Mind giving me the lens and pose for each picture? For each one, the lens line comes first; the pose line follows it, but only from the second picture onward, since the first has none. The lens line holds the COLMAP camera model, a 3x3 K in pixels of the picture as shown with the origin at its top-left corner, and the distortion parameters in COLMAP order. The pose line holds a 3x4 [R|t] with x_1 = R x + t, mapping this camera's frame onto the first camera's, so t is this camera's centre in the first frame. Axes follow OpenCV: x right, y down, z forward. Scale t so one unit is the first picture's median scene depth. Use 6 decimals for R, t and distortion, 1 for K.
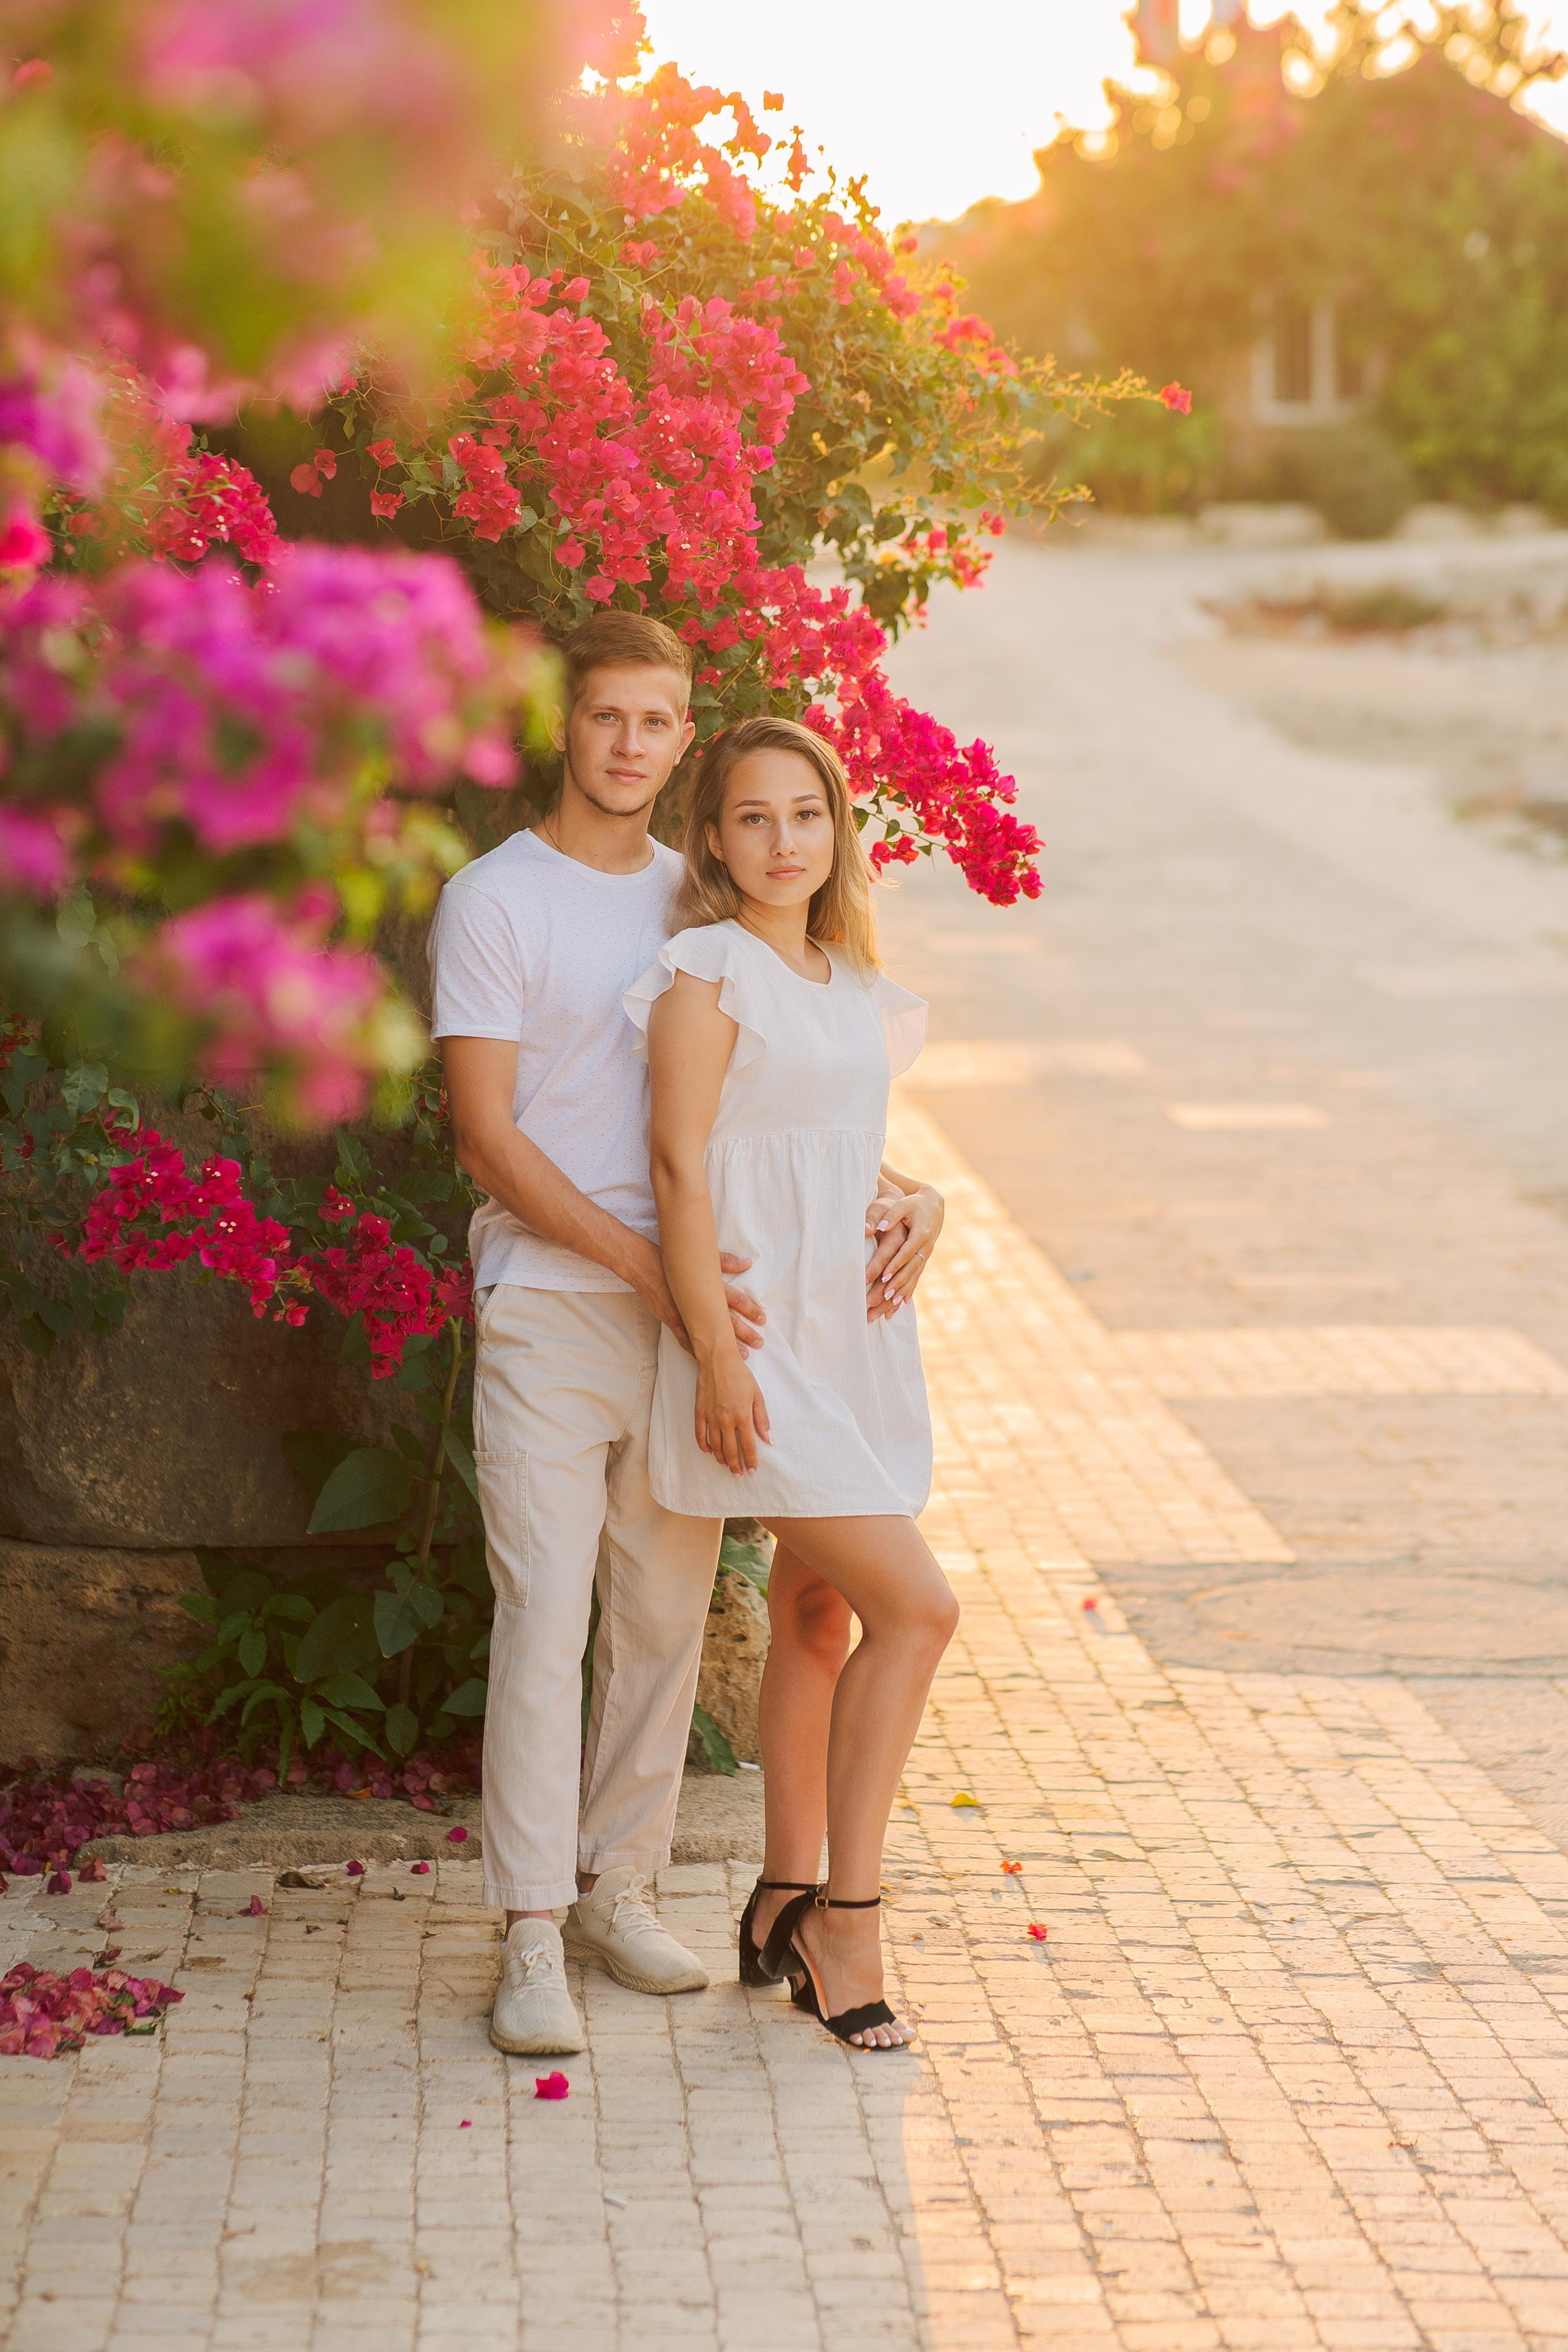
lens RADIAL K [[7570.7, 0, 784.0], [0, 7570.7, 1176.0], [0, 0, 1]] dist [0.541742, -0.512121]
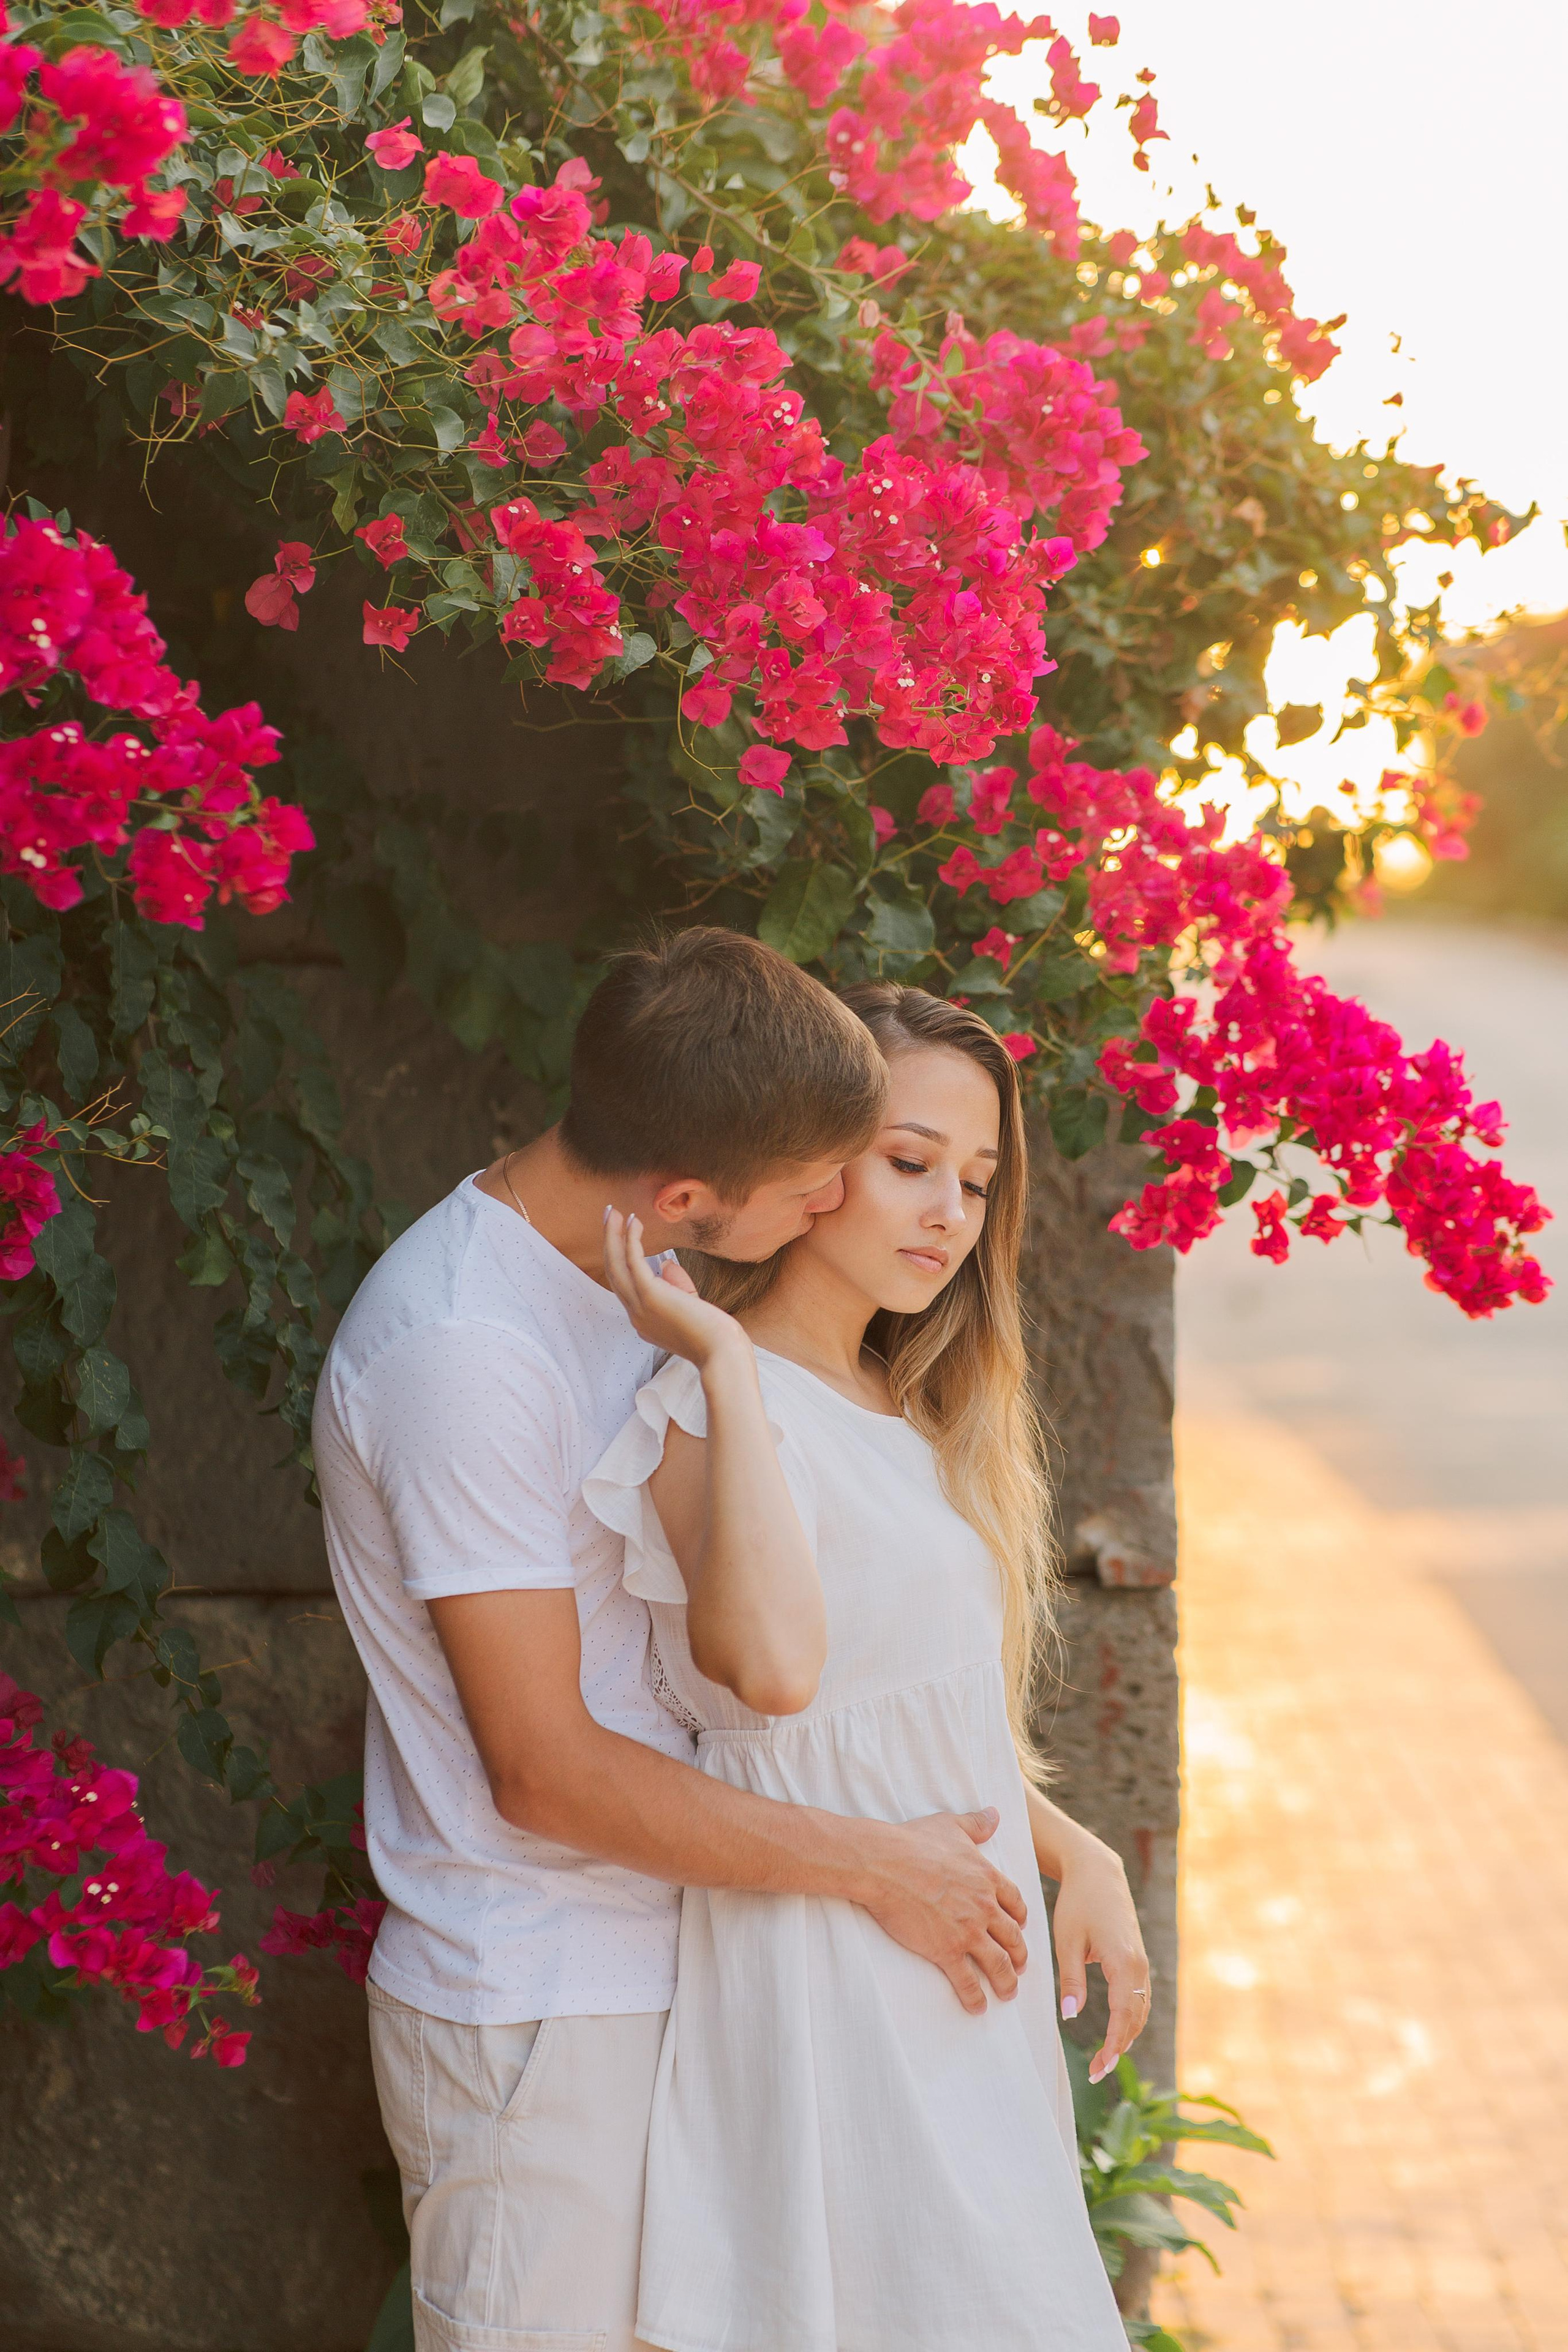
lens RADIAL K [[7712.0, 0, 784.0], [0, 7712.0, 1176.0], [0, 0, 1]] dist [0.167648, 5.943482]
pose [[0.997502, -0.011769, -0.069646, 0.016230], [0.007518, 0.998111, -0.060982, -0.009941], [0.070232, 0.060306, 0.995706, 0.385799]]
